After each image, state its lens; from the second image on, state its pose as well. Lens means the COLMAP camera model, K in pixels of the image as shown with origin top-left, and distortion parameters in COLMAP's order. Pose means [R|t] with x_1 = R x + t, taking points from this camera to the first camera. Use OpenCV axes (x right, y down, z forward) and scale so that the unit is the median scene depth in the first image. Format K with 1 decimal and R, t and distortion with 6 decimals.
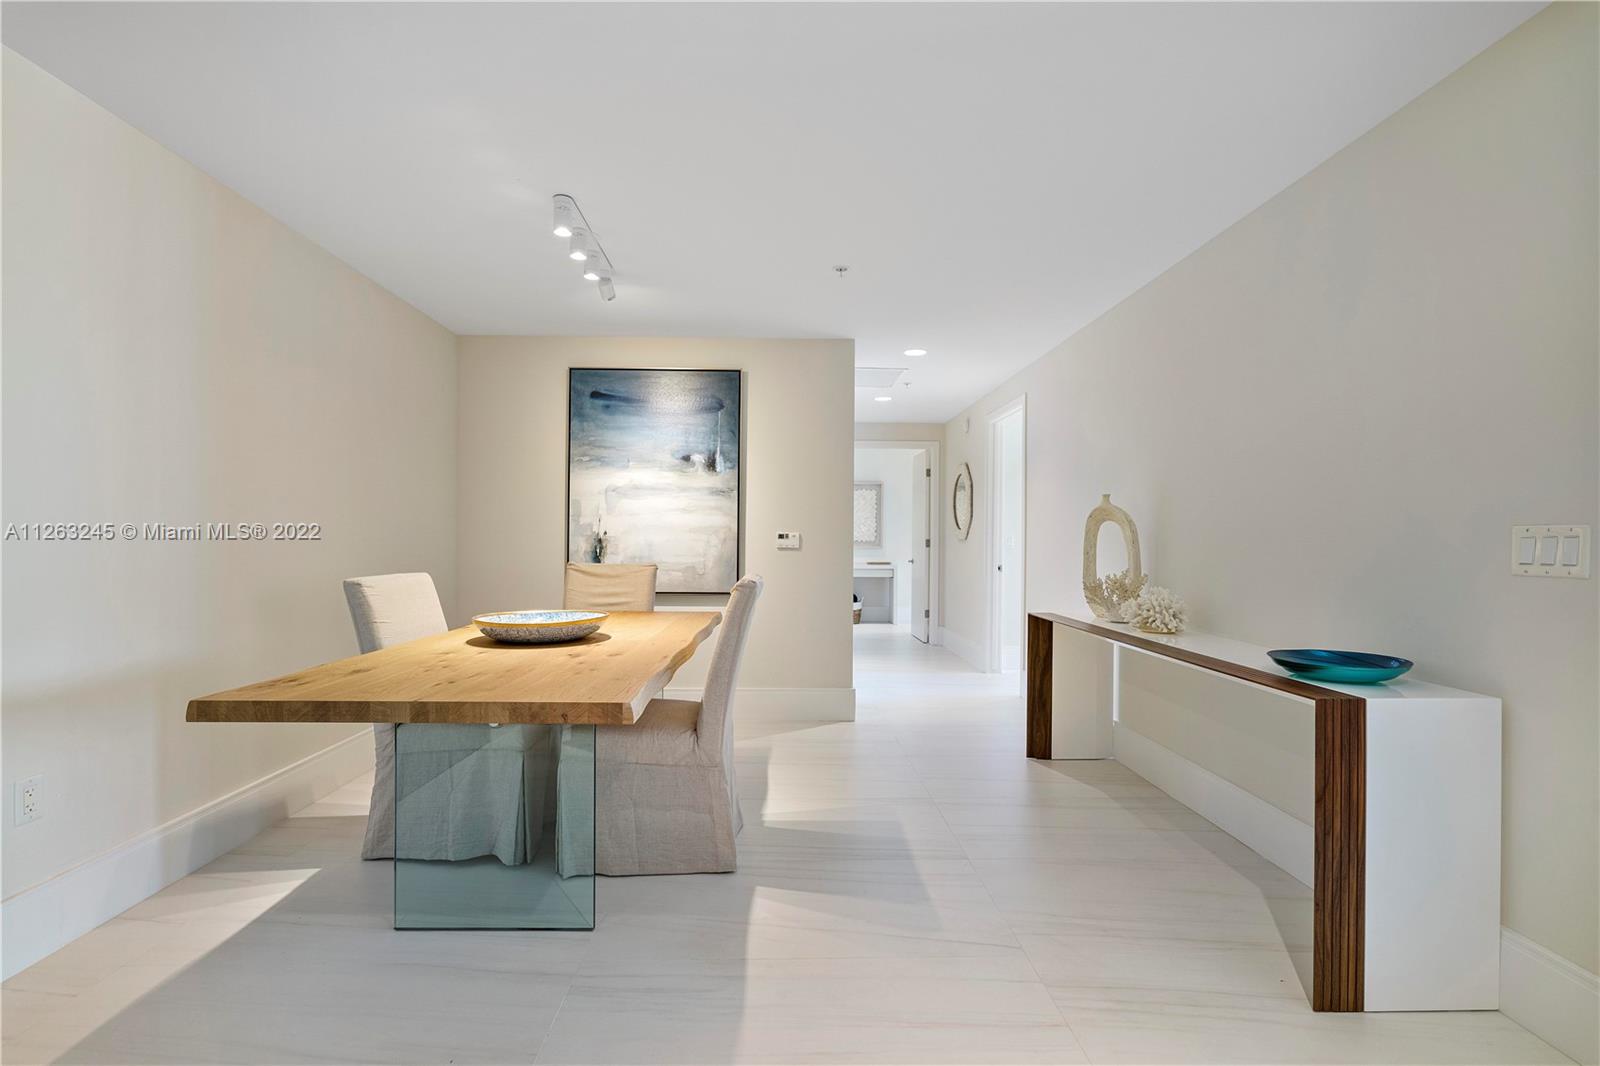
lens RADIAL K [[732.6, 0, 801.8], [0, 732.6, 537.7], [0, 0, 1]] dist [-0.004195, 0.006022]
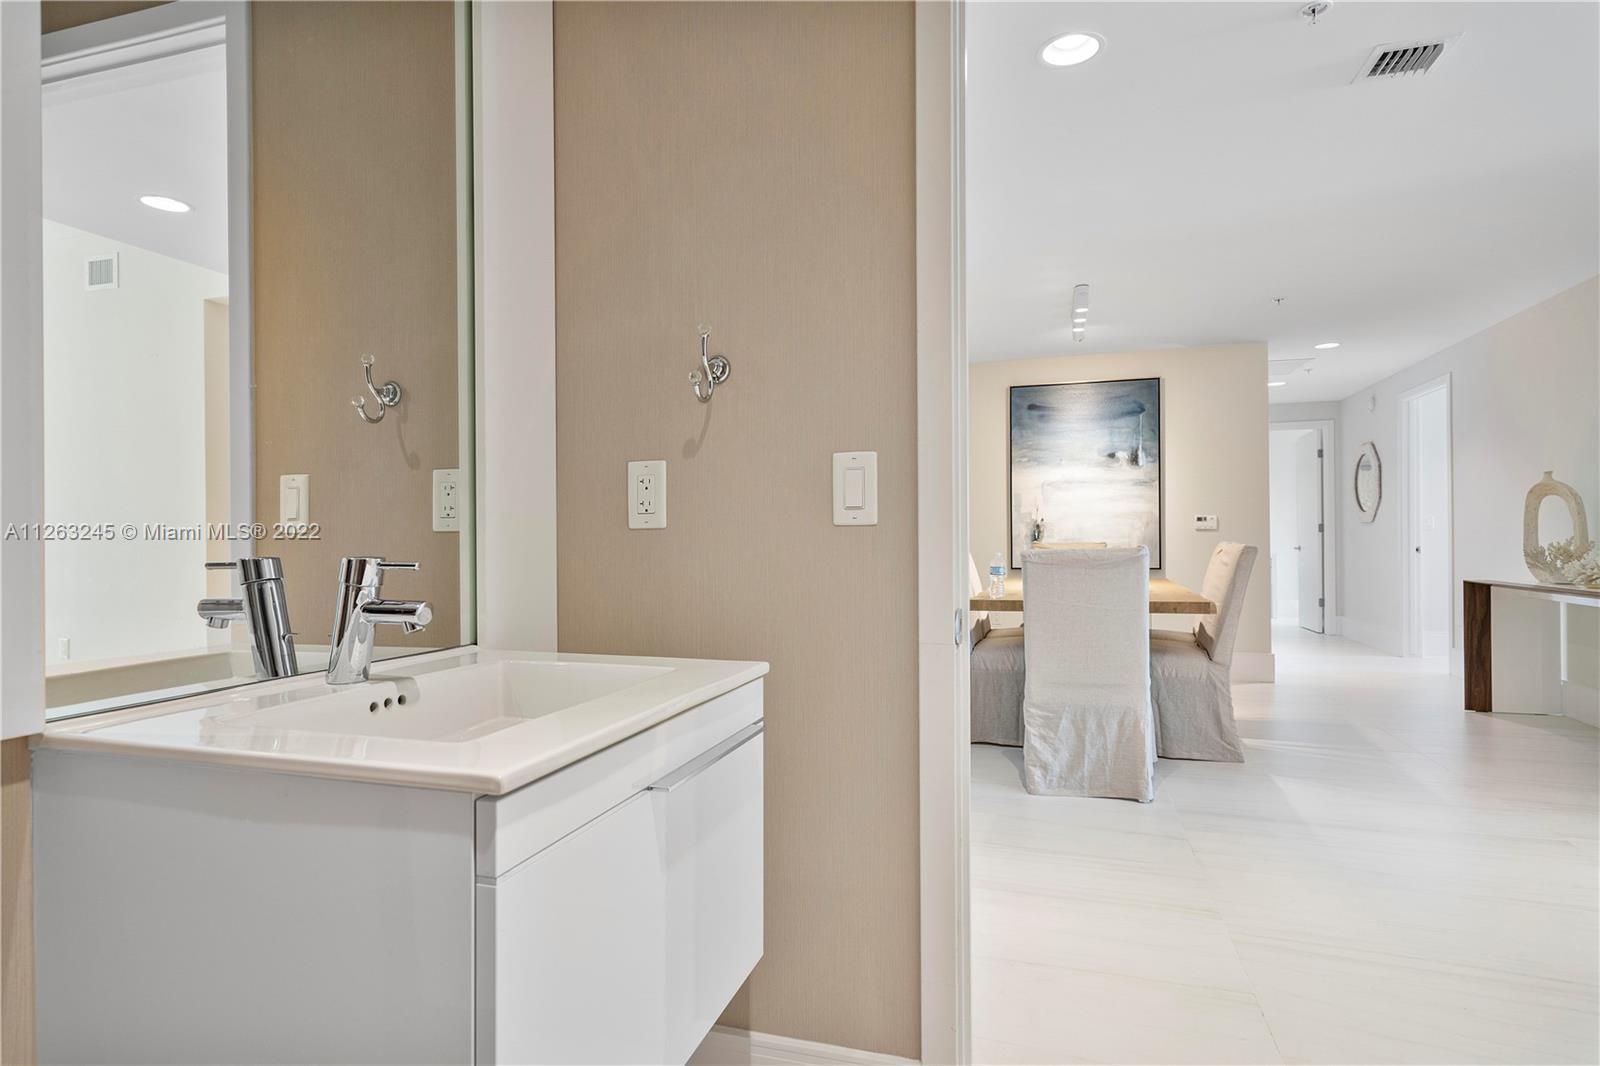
lens RADIAL K [[883.5, 0, 794.4], [0, 883.5, 540.3], [0, 0, 1]] dist [0.021322, 0.001404]
pose [[0.949950, -0.017066, -0.311936, -0.201211], [0.017760, 0.999842, -0.000617, 0.021057], [0.311897, -0.004954, 0.950103, -0.528942]]
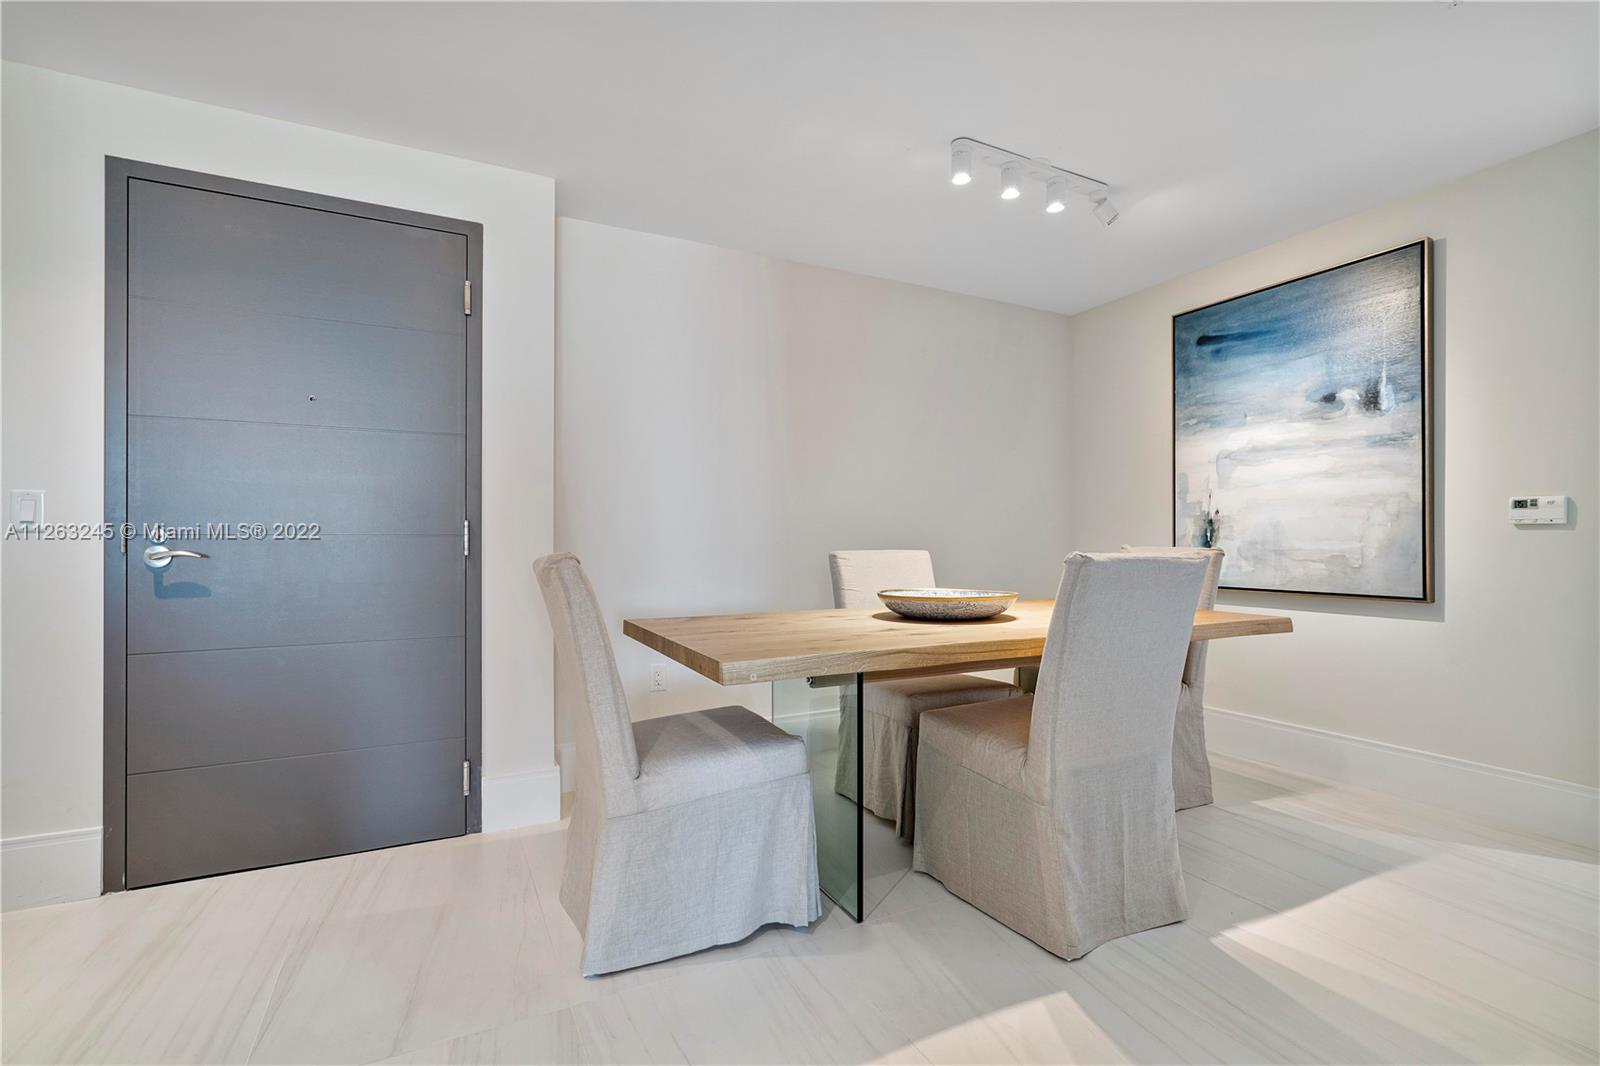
lens RADIAL K [[732.6, 0, 792.6], [0, 732.6, 535.2], [0, 0, 1]] dist [-0.004195, 0.006022]
pose [[0.424113, -0.016330, -0.905462, 0.250325], [0.006813, 0.999867, -0.014841, 0.027078], [0.905584, 0.000125, 0.424168, 0.252398]]
